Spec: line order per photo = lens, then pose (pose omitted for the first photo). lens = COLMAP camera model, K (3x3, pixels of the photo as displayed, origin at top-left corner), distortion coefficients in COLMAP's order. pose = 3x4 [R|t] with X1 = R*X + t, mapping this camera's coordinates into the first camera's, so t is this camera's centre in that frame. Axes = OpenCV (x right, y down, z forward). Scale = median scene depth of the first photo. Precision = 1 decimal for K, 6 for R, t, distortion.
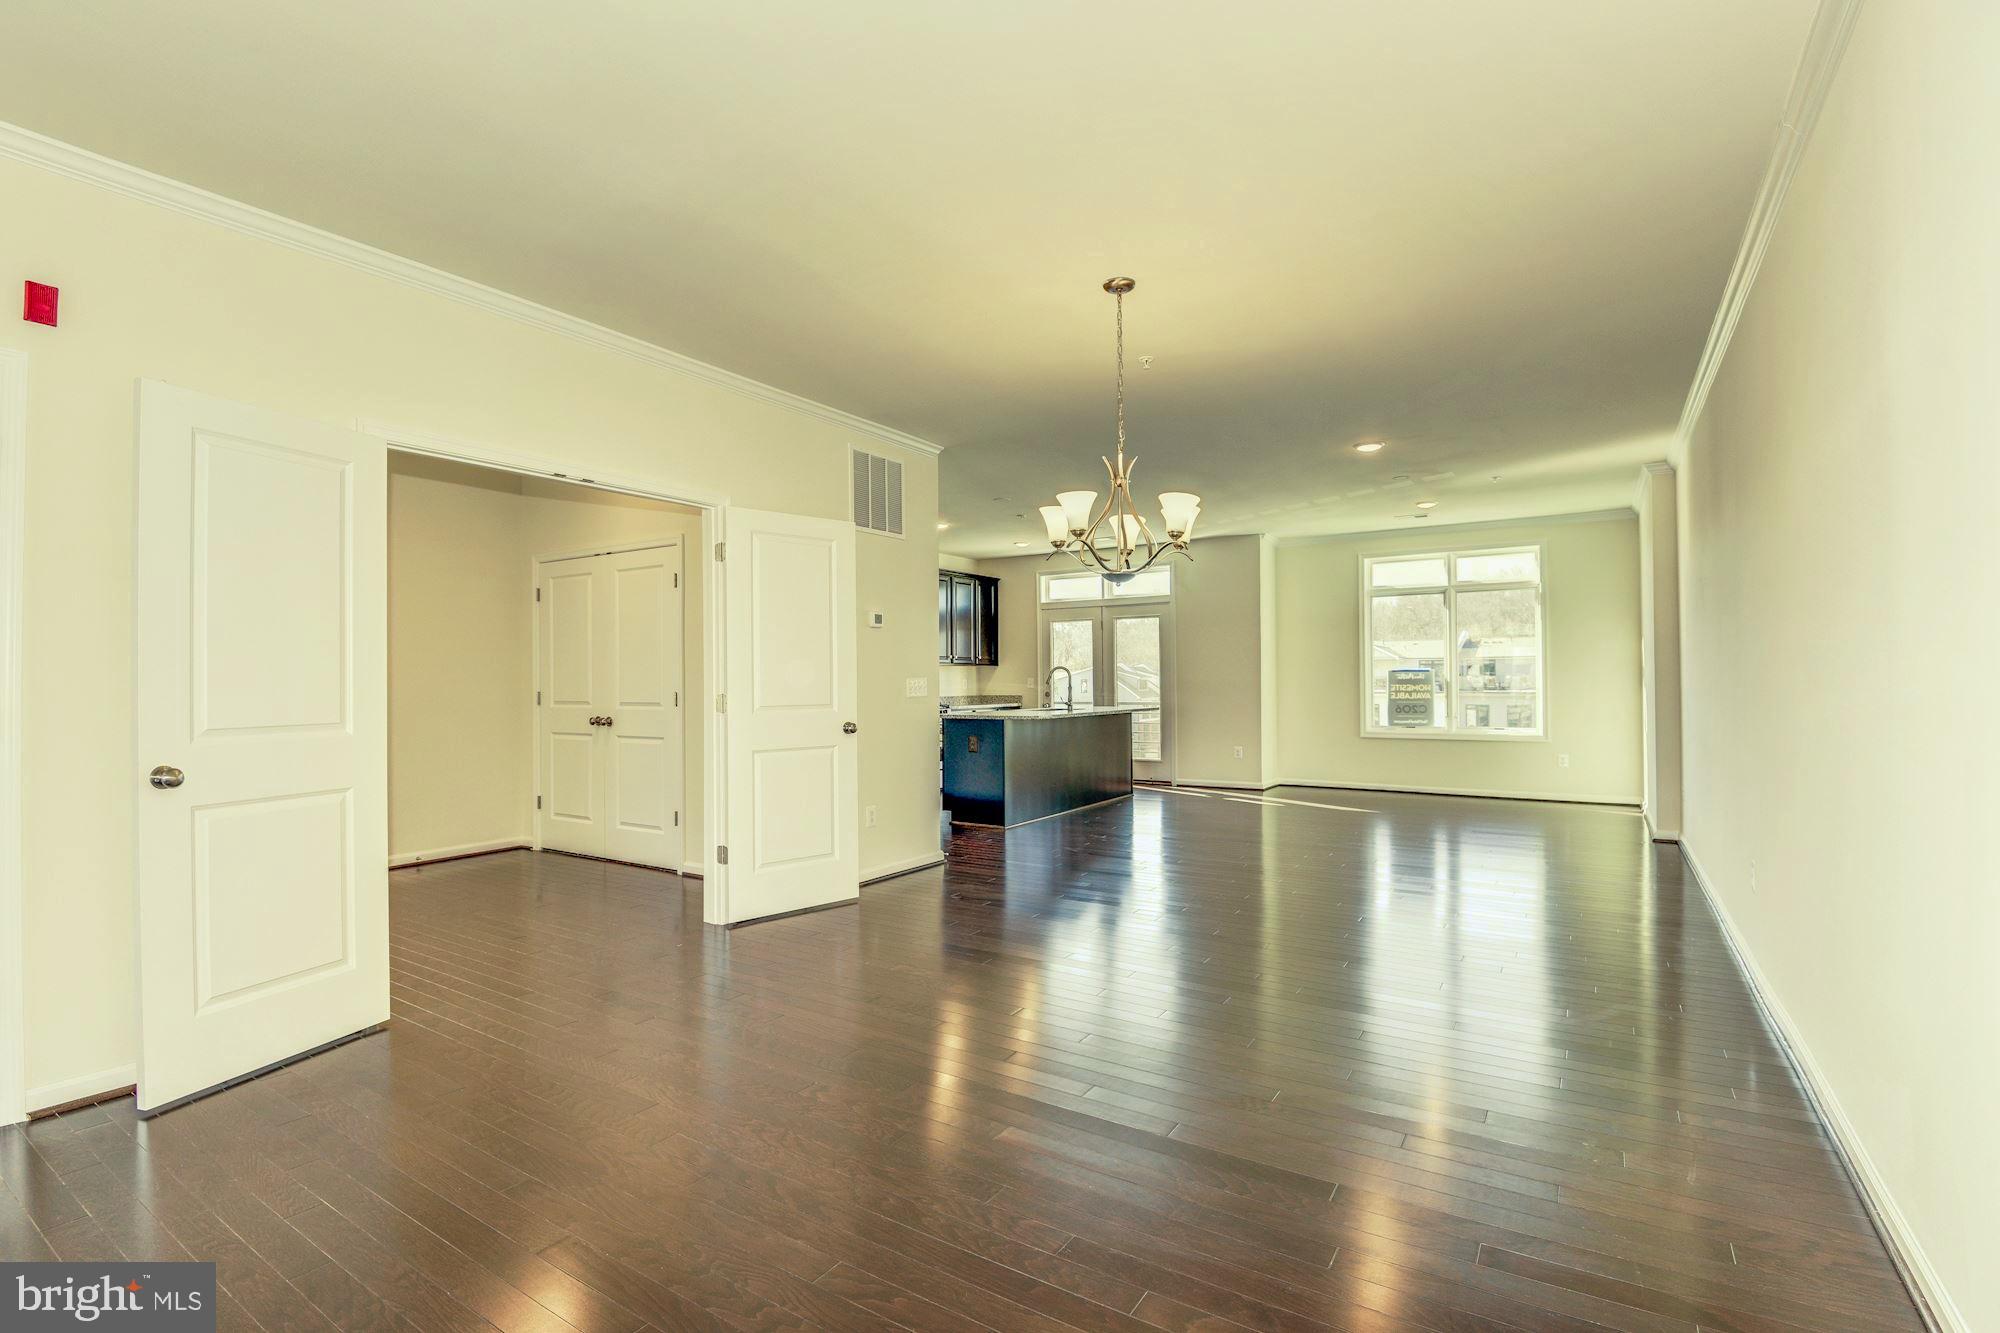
lens RADIAL K [[922.1, 0, 1001.6], [0, 922.1, 672.3], [0, 0, 1]] dist [-0.010992, -0.009715]
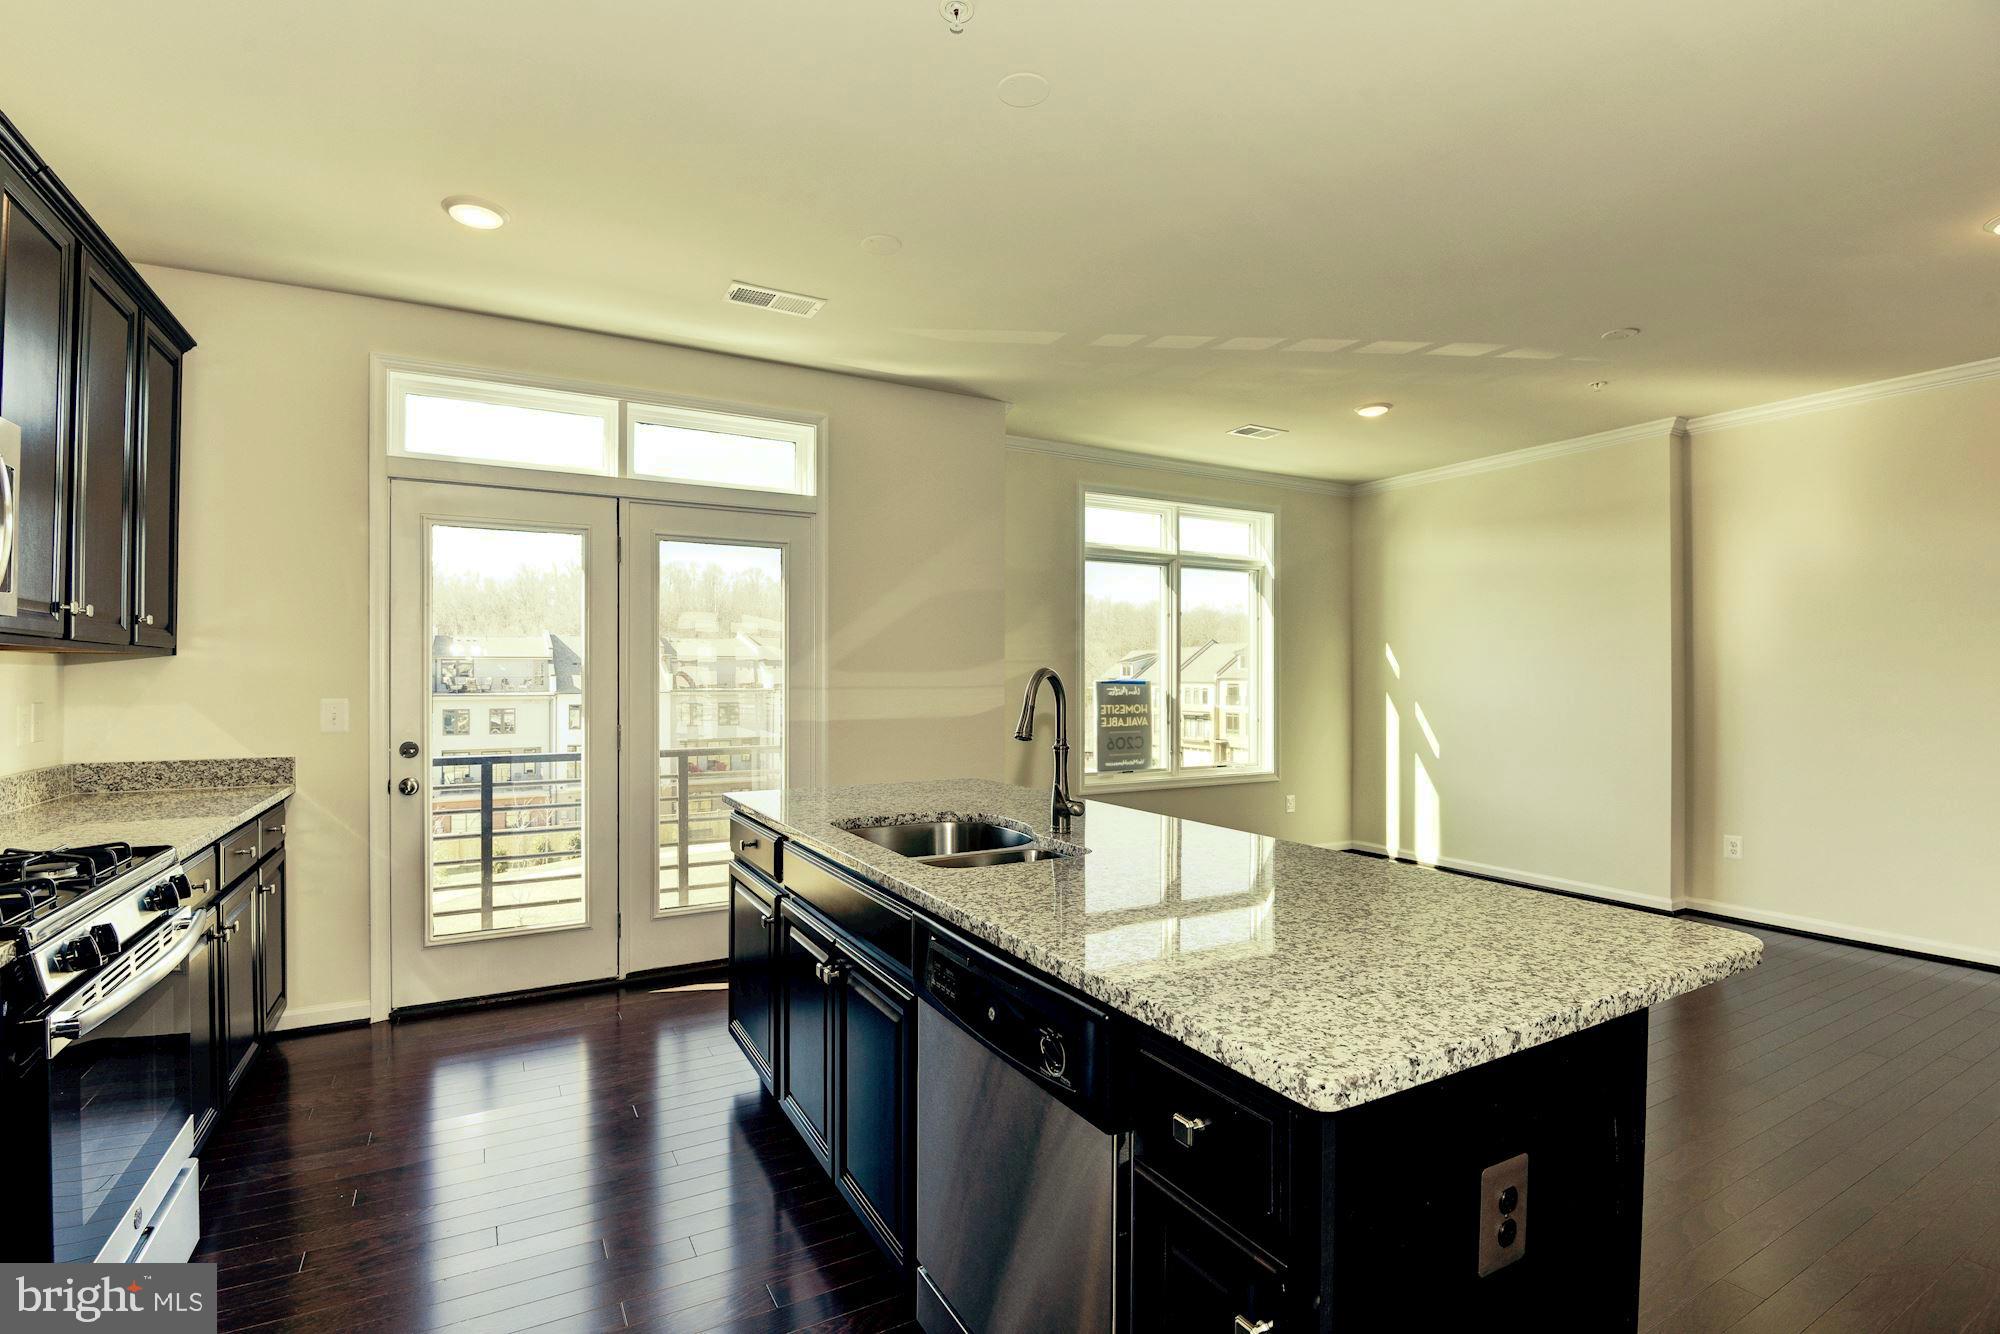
lens RADIAL K [[922.1, 0, 989.7], [0, 922.1, 670.0], [0, 0, 1]] dist [-0.010992, -0.009715]
pose [[0.465389, 0.015855, 0.884964, -0.157971], [-0.010742, 0.999867, -0.012265, -0.001487], [-0.885041, -0.003798, 0.465497, 0.784049]]
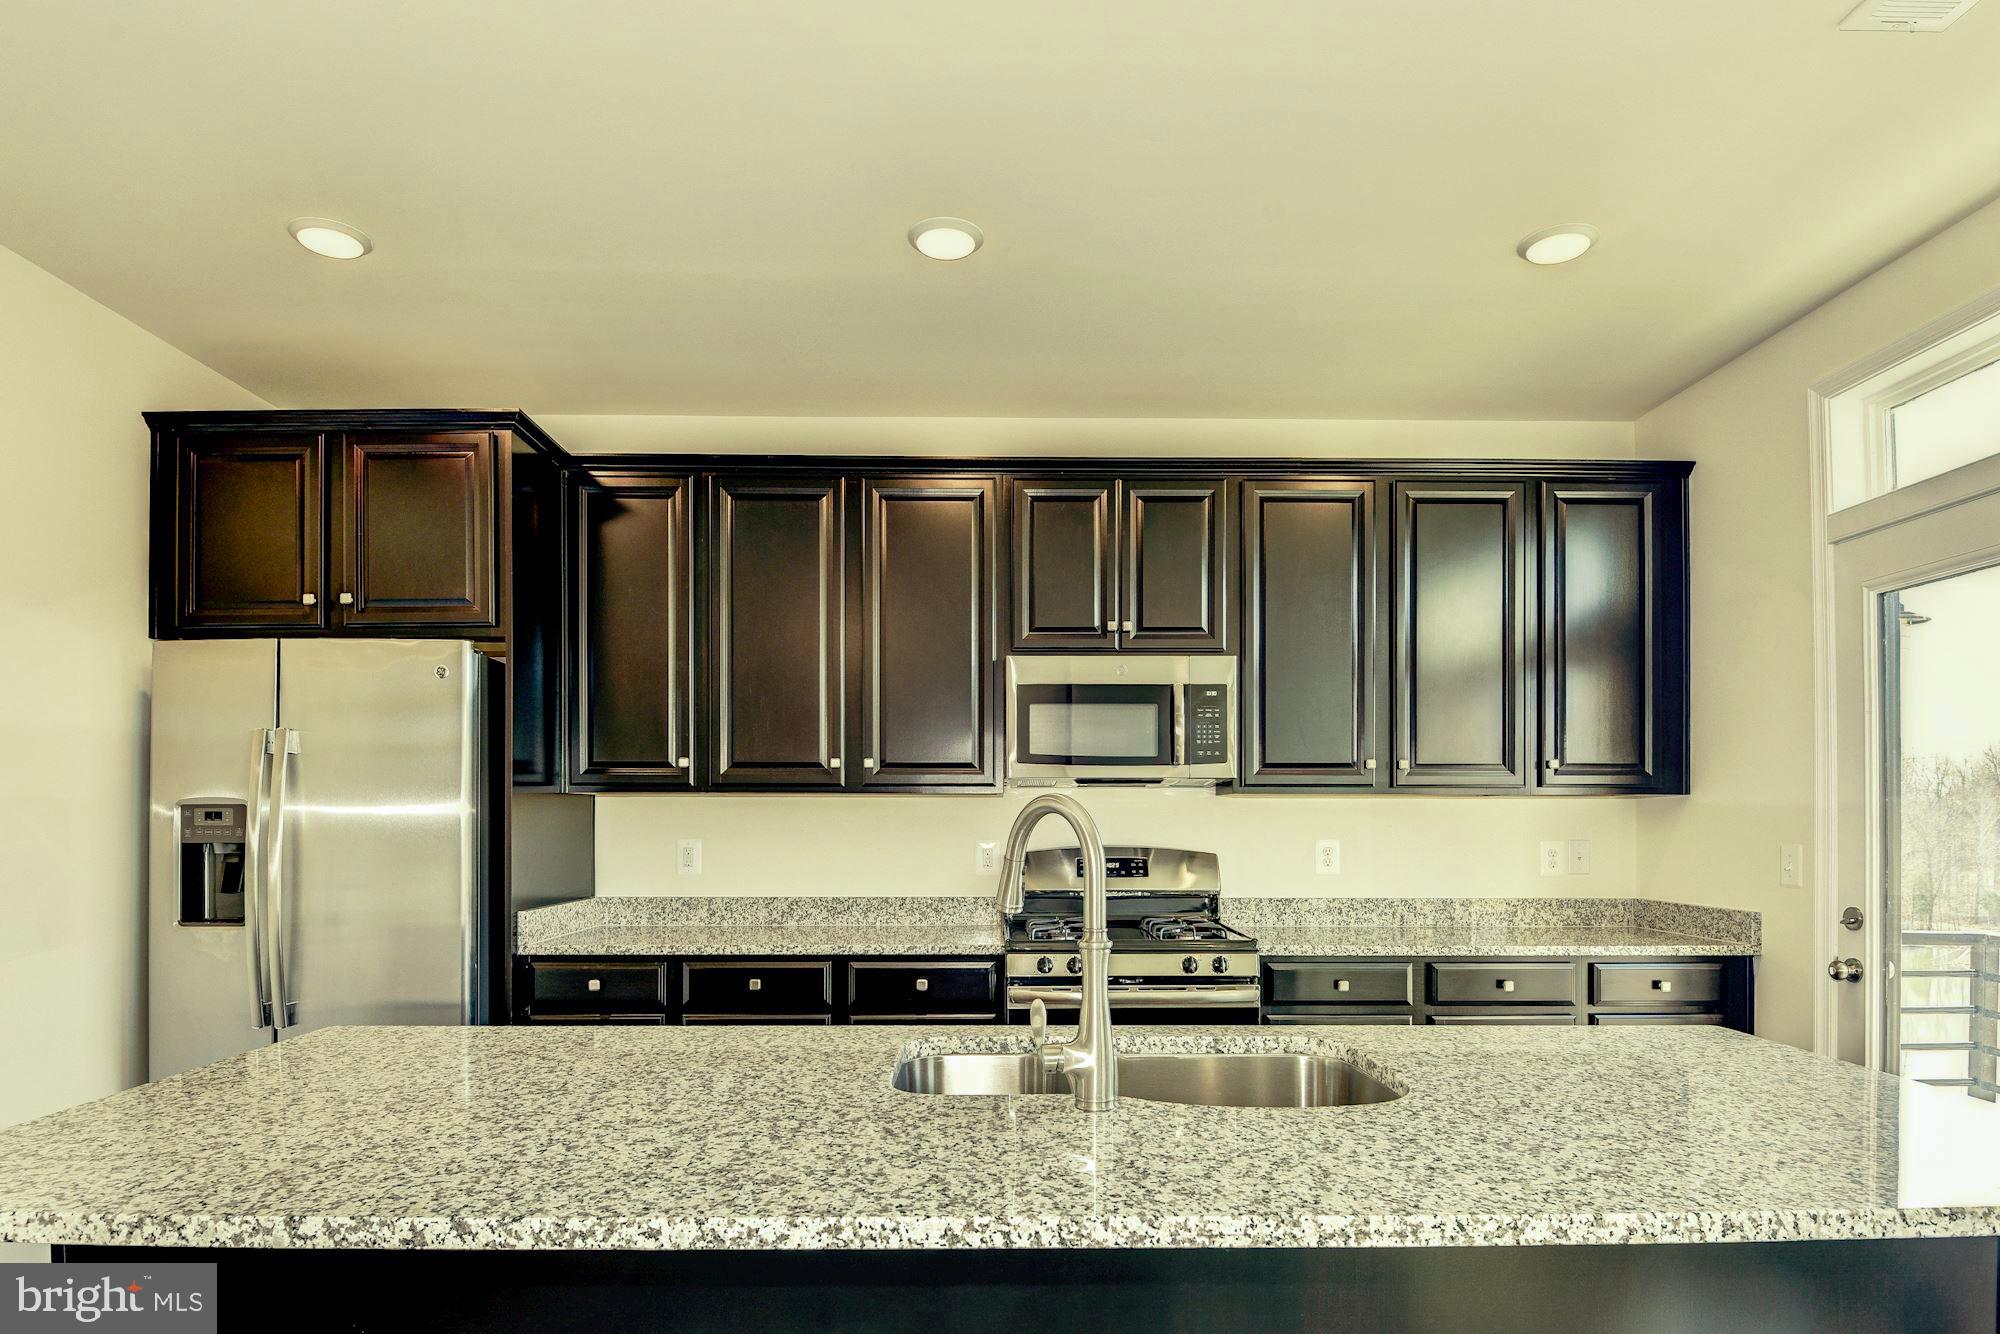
lens RADIAL K [[1090.2, 0, 976.1], [0, 1090.2, 814.7], [0, 0, 1]] dist [-0.003555, -0.008270]
pose [[0.549652, 0.005892, -0.835373, 0.175428], [0.001853, 0.999964, 0.008272, -0.004340], [0.835391, -0.006095, 0.549622, 0.782972]]
